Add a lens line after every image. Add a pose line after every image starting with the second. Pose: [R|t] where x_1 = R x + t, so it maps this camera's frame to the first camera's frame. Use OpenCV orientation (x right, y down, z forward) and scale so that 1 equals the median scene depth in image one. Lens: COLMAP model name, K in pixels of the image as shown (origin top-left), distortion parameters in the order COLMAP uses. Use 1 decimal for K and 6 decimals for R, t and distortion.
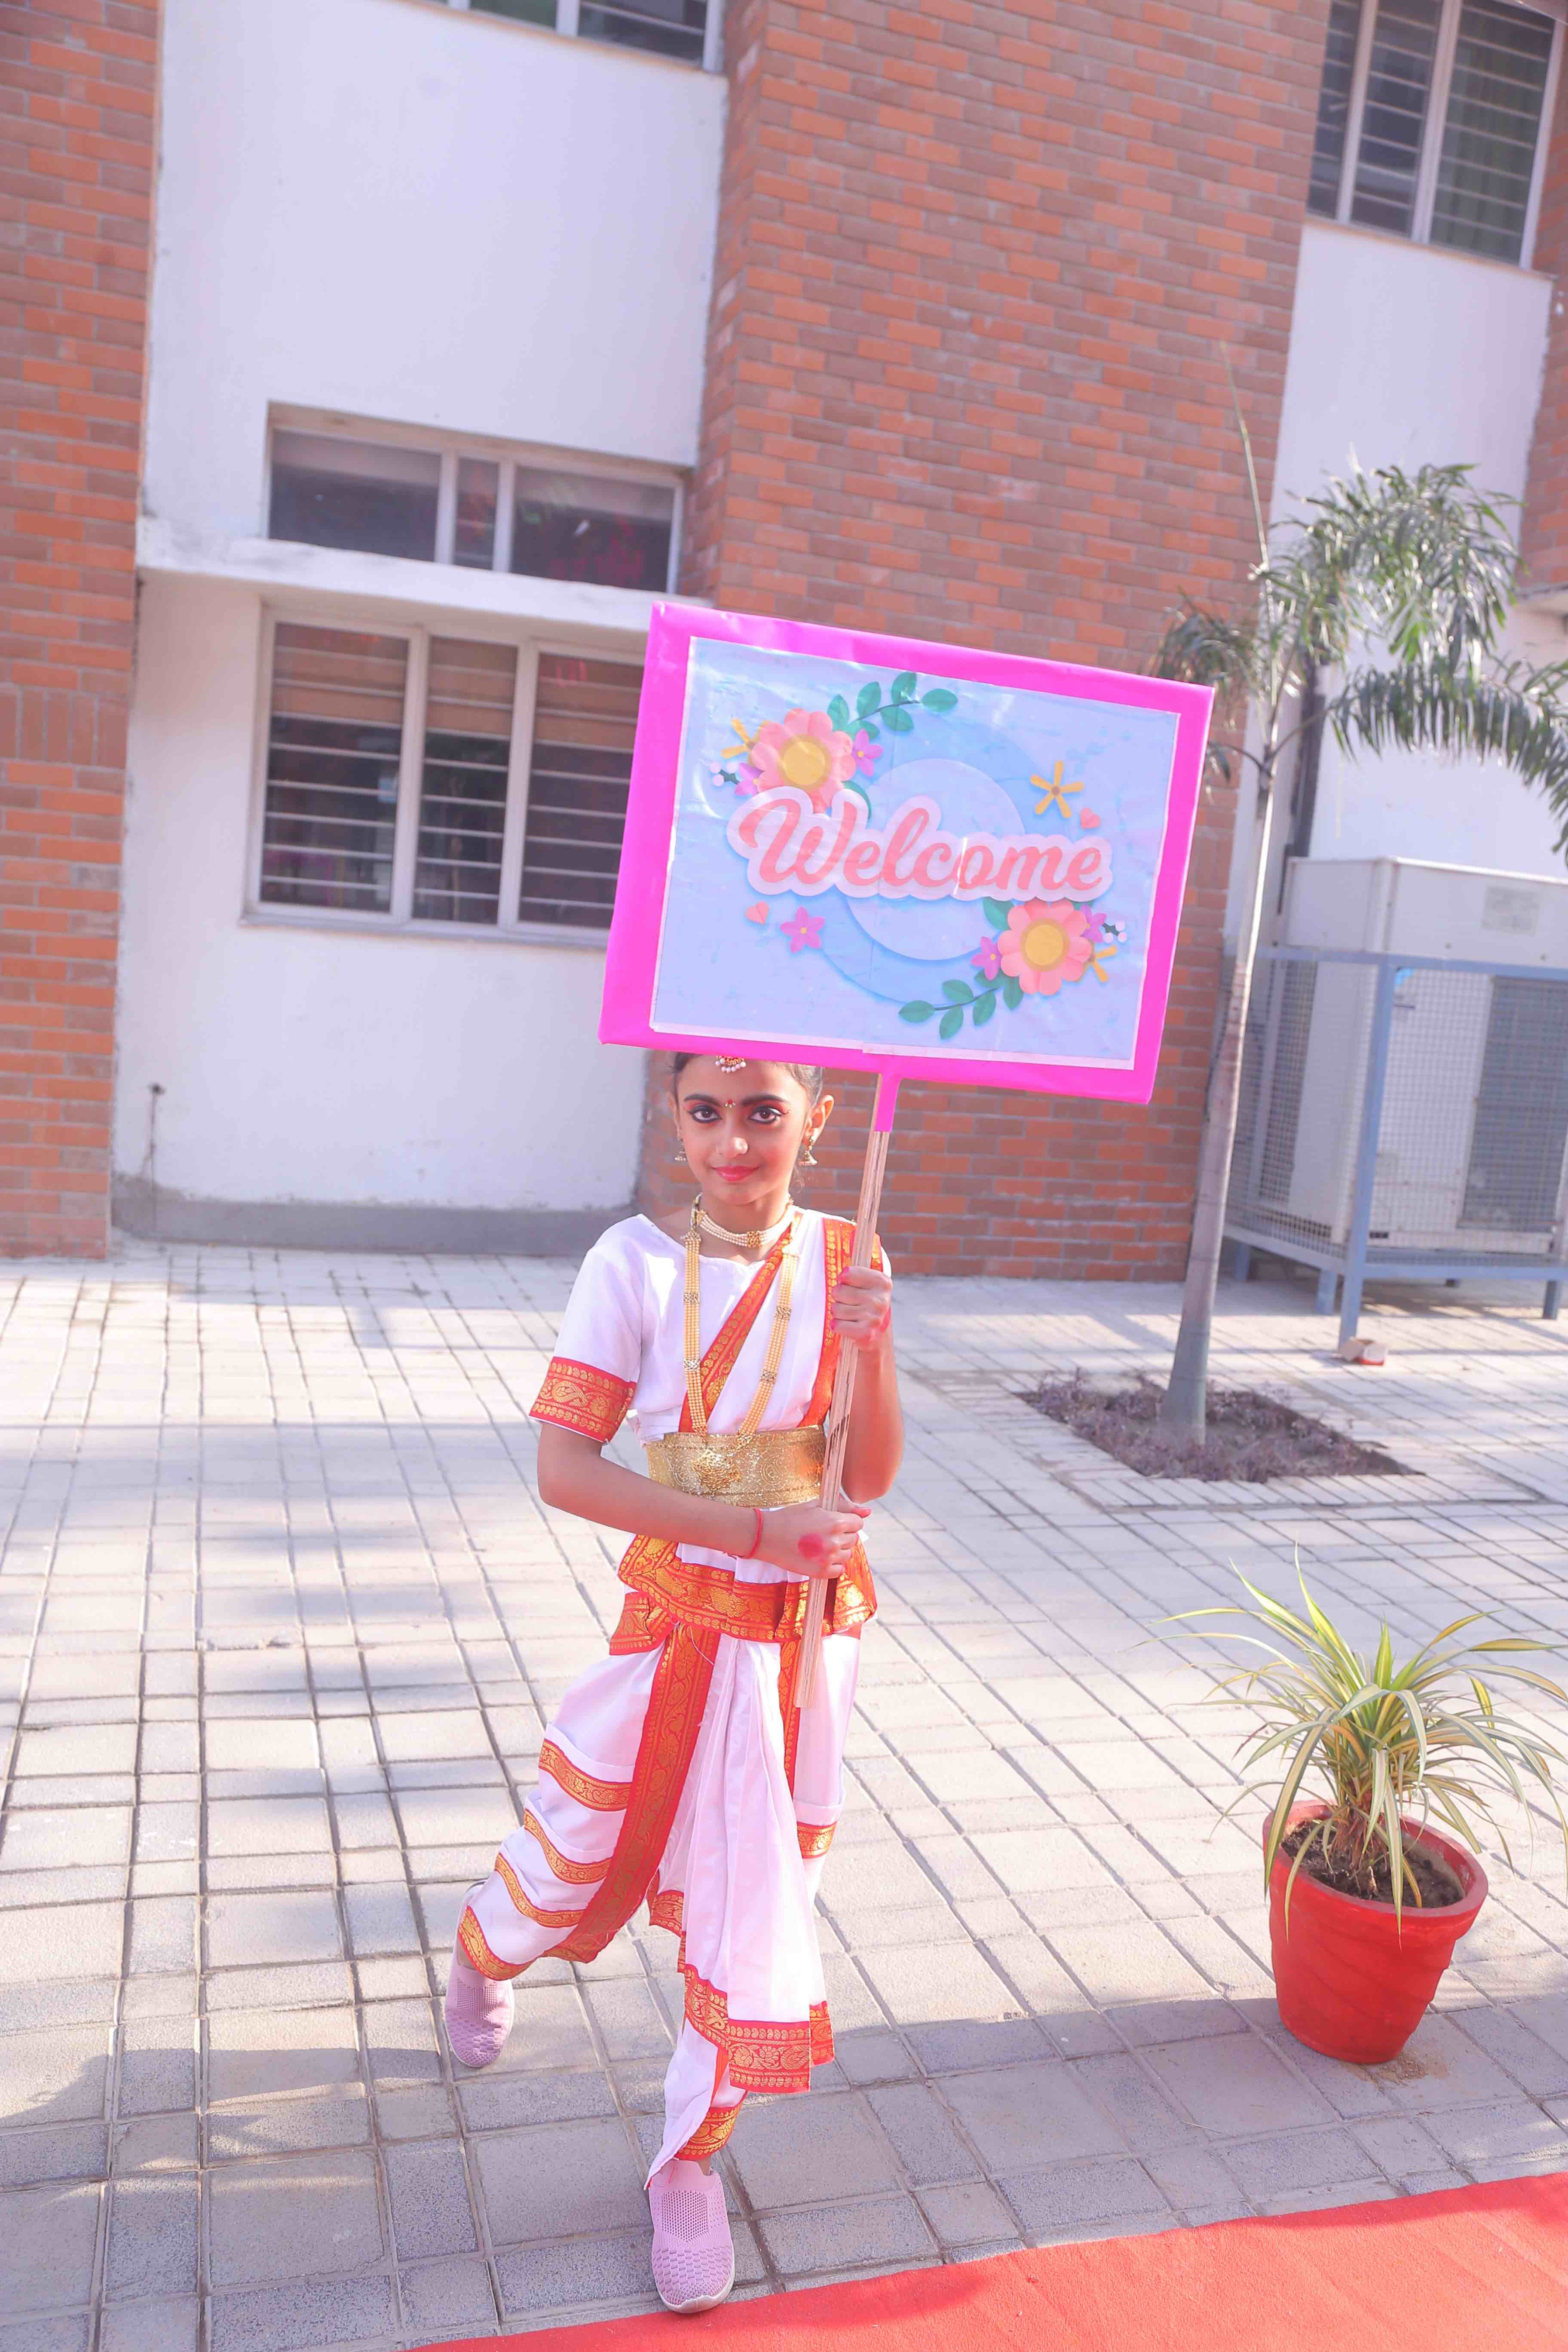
lens RADIAL K [[1838.8, 0, 789.5], [0, 1838.8, 1184.1], [0, 0, 1]] dist [-0.092236, 0.091483]
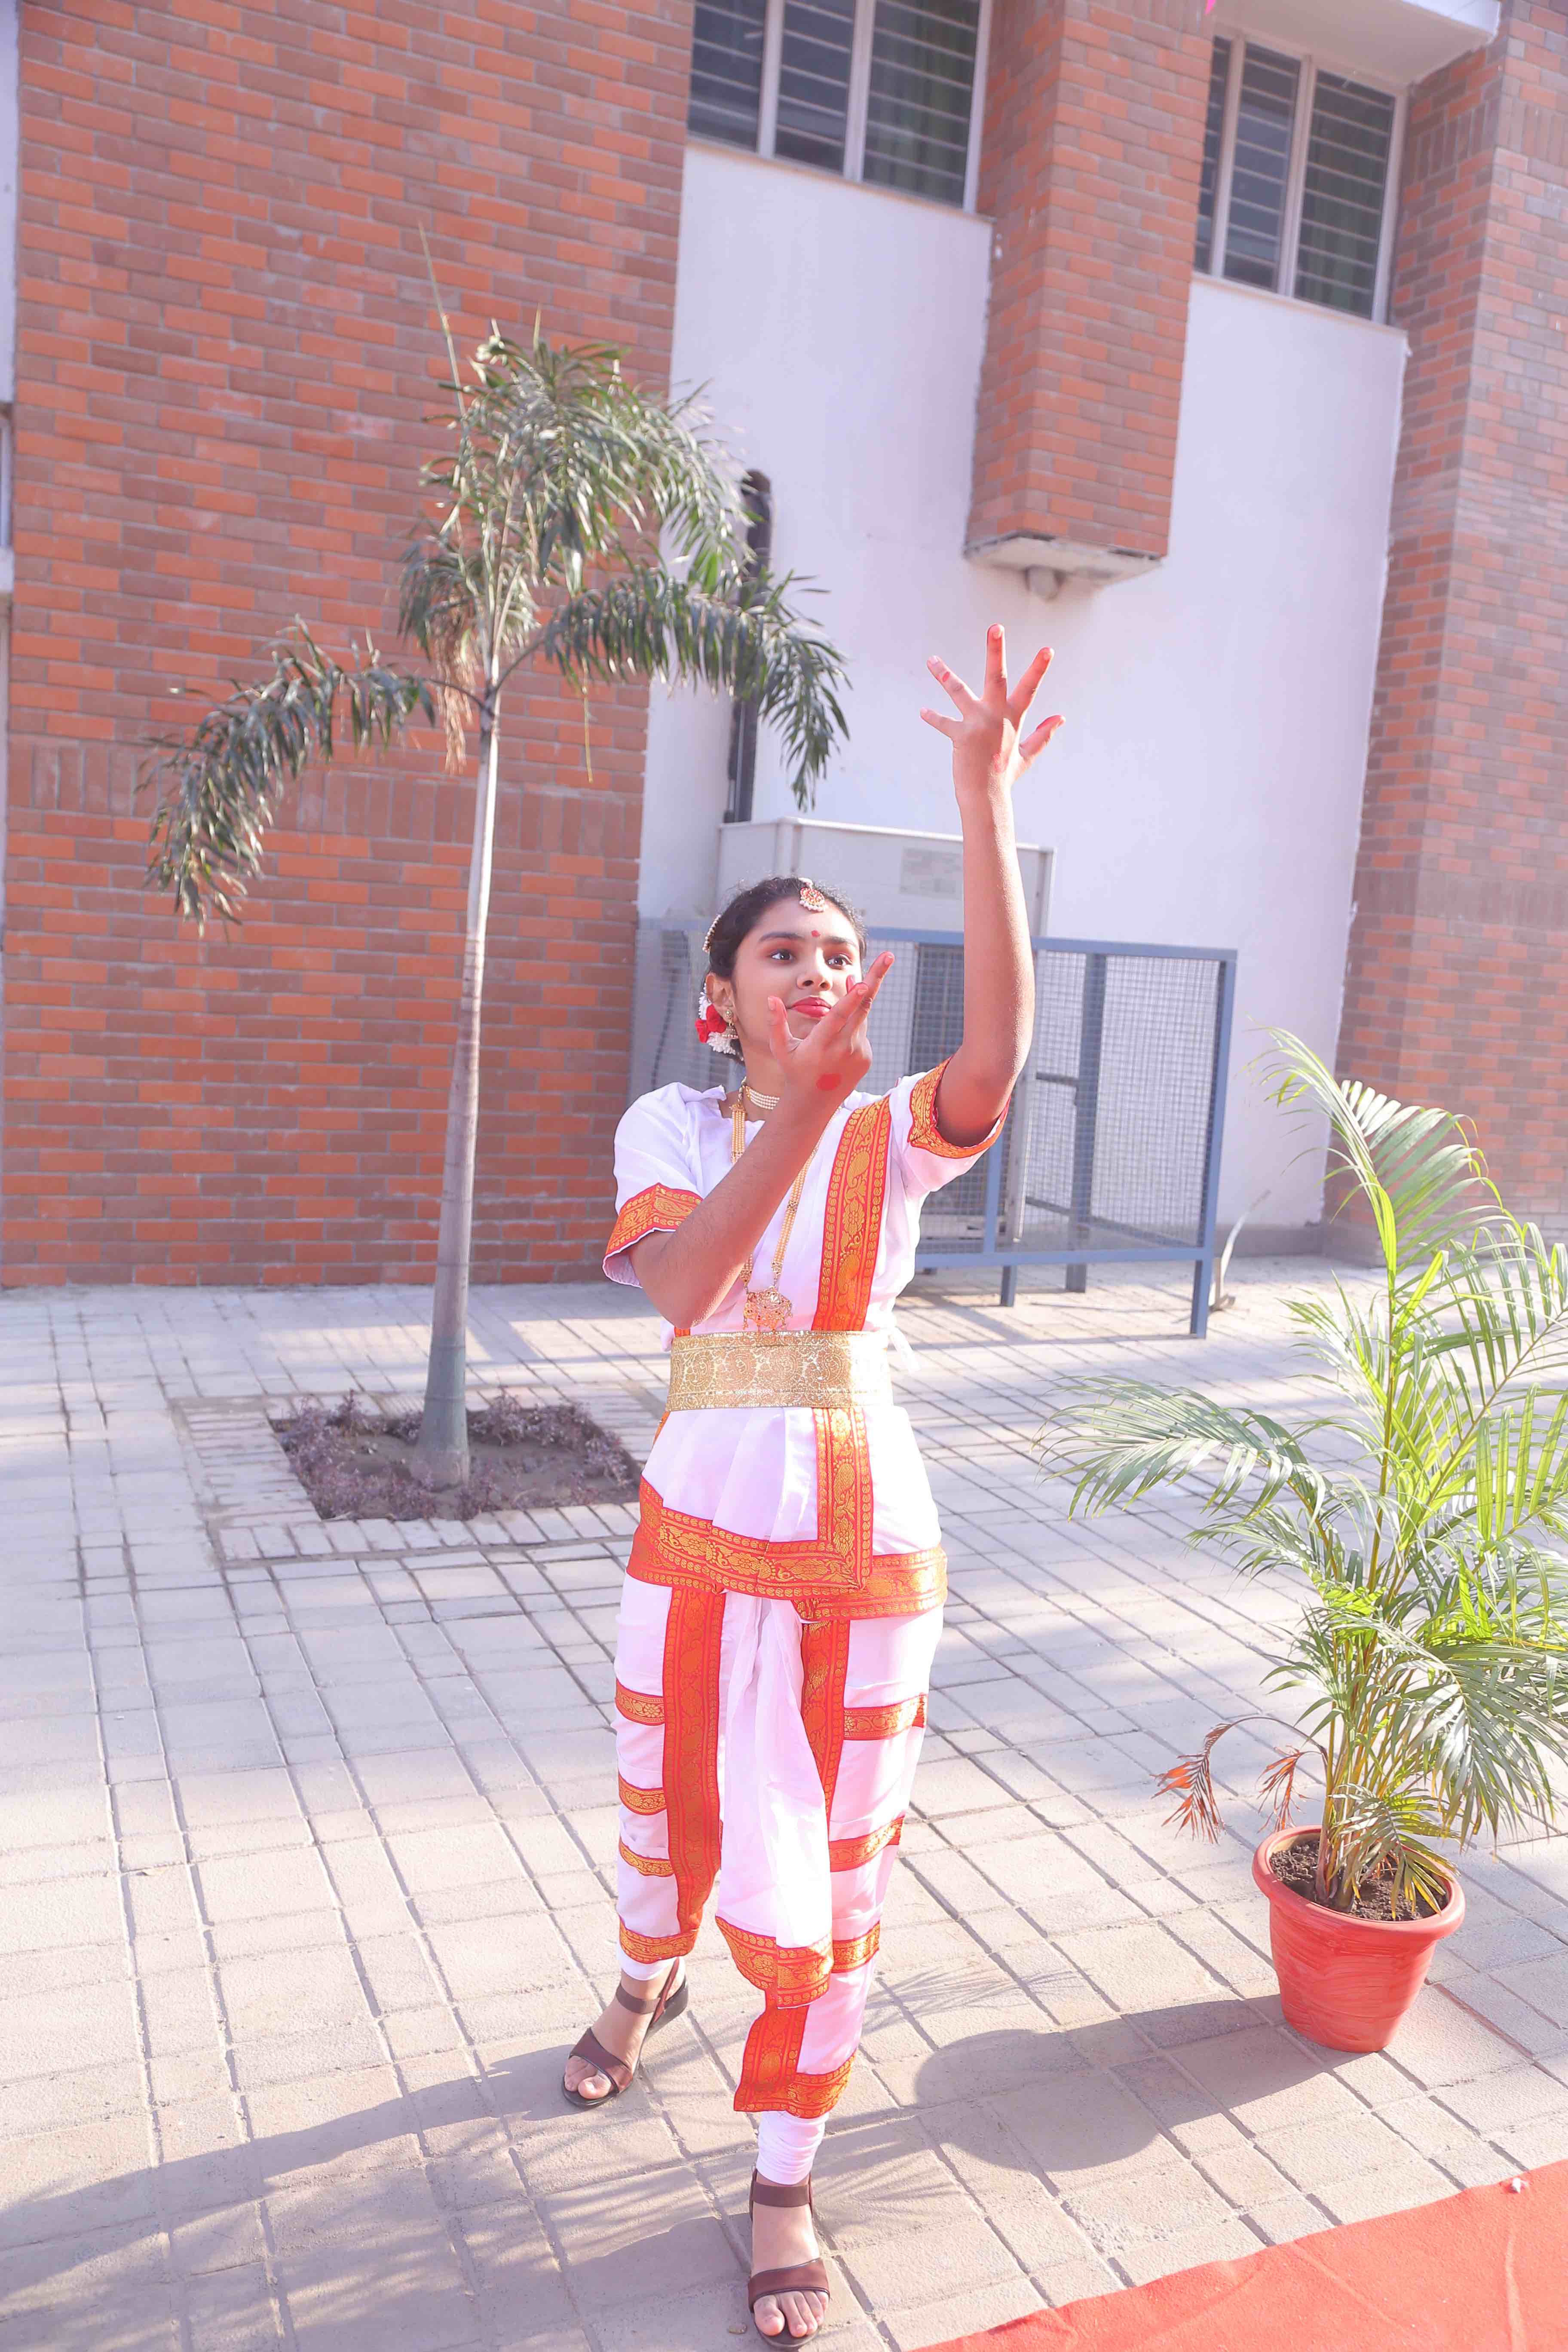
lens RADIAL K [[1792.9, 0, 783.8], [0, 1792.9, 1183.1], [0, 0, 1]] dist [-0.100840, 0.089743]
pose [[0.993132, -0.033873, 0.111987, 0.226415], [0.033647, 0.999426, 0.003906, 0.003096], [-0.112056, -0.000112, 0.993702, 0.095899]]
